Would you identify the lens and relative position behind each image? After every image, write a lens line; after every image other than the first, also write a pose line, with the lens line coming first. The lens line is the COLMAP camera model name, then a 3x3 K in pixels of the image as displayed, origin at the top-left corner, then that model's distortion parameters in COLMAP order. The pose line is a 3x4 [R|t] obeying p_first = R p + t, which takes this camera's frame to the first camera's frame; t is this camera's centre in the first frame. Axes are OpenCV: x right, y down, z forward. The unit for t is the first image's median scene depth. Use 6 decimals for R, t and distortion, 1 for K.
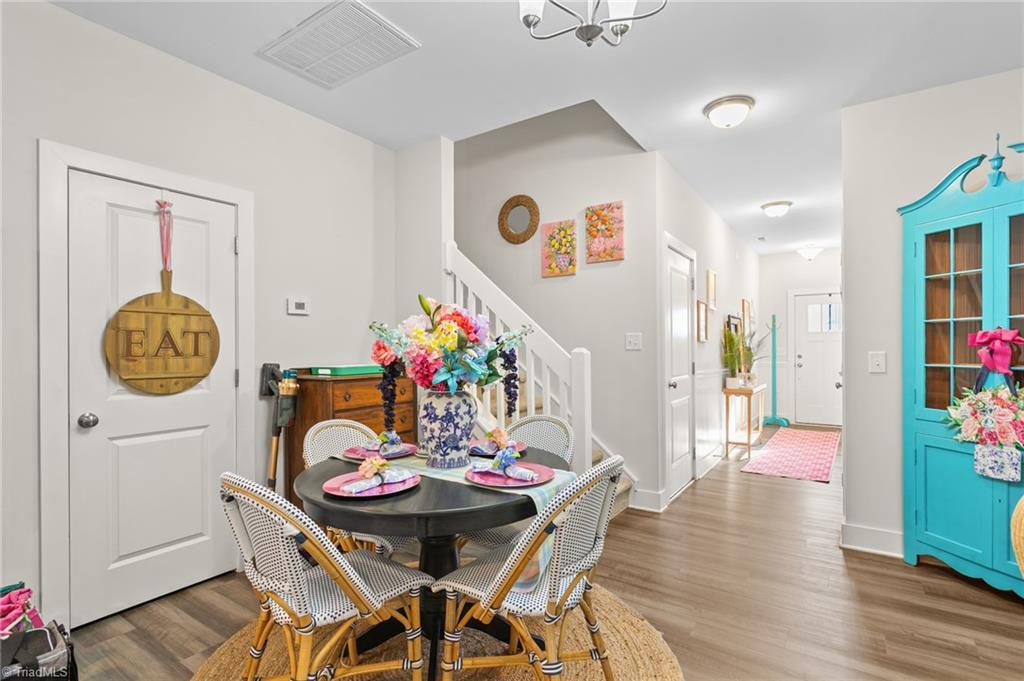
lens RADIAL K [[487.4, 0, 528.2], [0, 487.4, 351.4], [0, 0, 1]] dist [-0.006074, 0.004008]
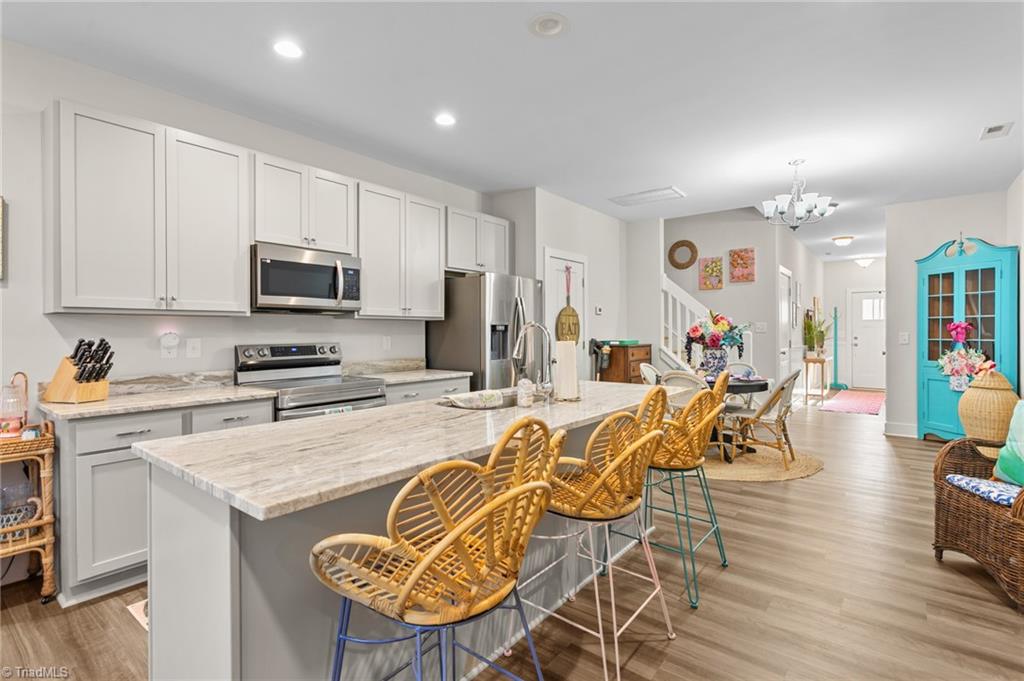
lens RADIAL K [[487.4, 0, 521.8], [0, 487.4, 338.6], [0, 0, 1]] dist [-0.006074, 0.004008]
pose [[0.996653, 0.001315, -0.081741, -0.710725], [-0.000894, 0.999986, 0.005185, 0.015609], [0.081747, -0.005094, 0.996640, -1.167059]]
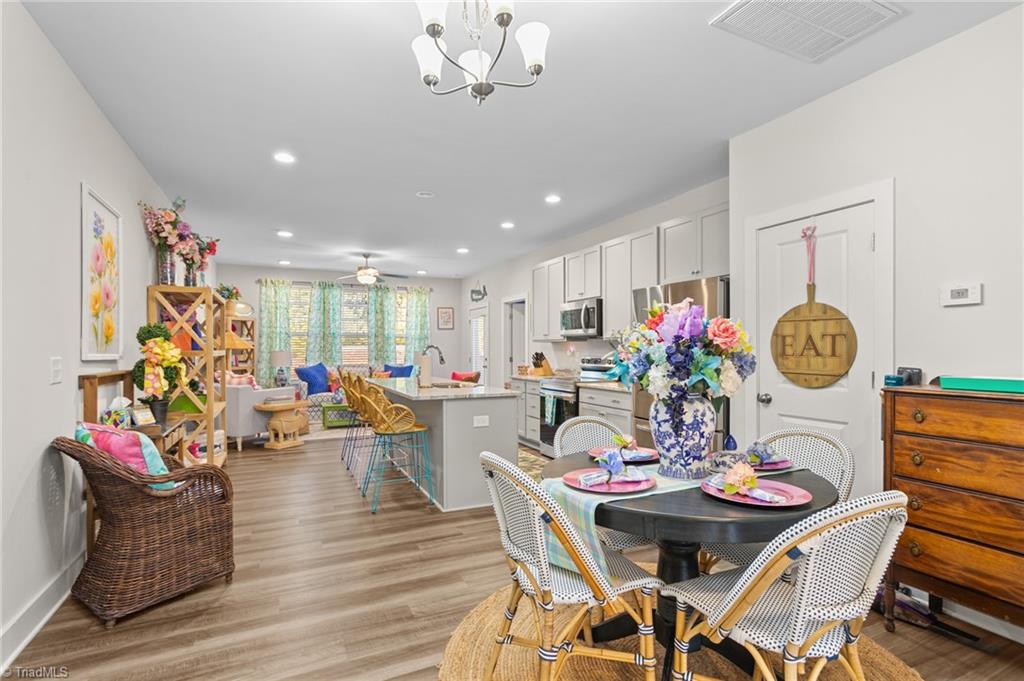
lens RADIAL K [[487.4, 0, 505.6], [0, 487.4, 353.1], [0, 0, 1]] dist [-0.006074, 0.004008]
pose [[-0.536072, 0.007418, -0.844140, 0.608525], [-0.008757, 0.999859, 0.014348, -0.006866], [0.844127, 0.015084, -0.535931, 0.923818]]
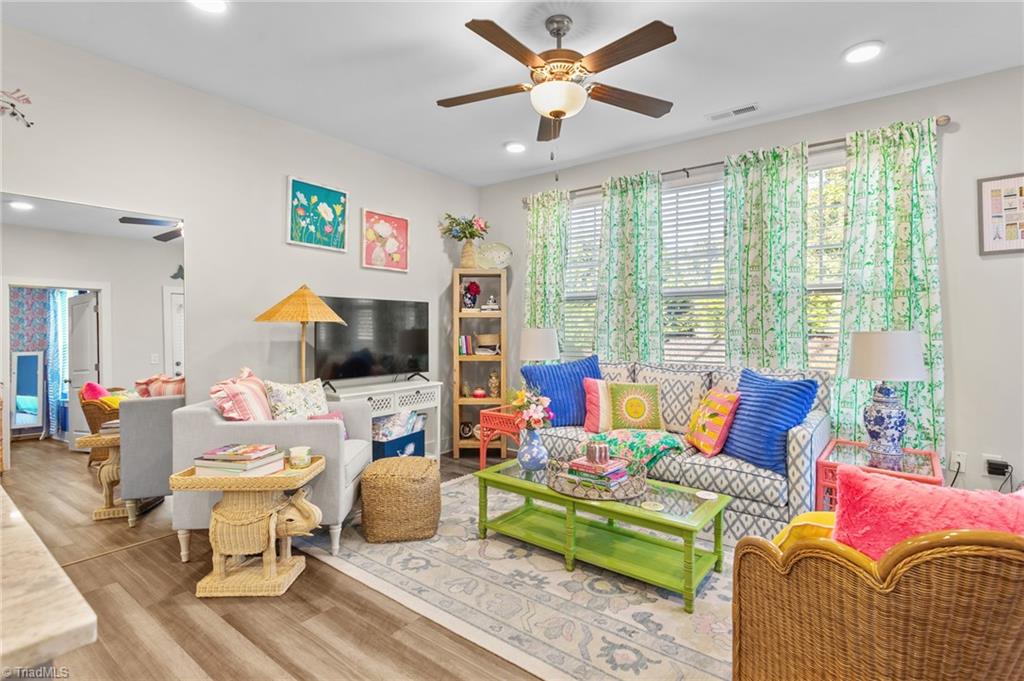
lens RADIAL K [[487.4, 0, 520.6], [0, 487.4, 321.2], [0, 0, 1]] dist [-0.006074, 0.004008]
pose [[-0.997045, -0.001365, 0.076804, -1.435354], [-0.001332, 0.999999, 0.000492, 0.013192], [-0.076805, 0.000388, -0.997046, -0.441754]]
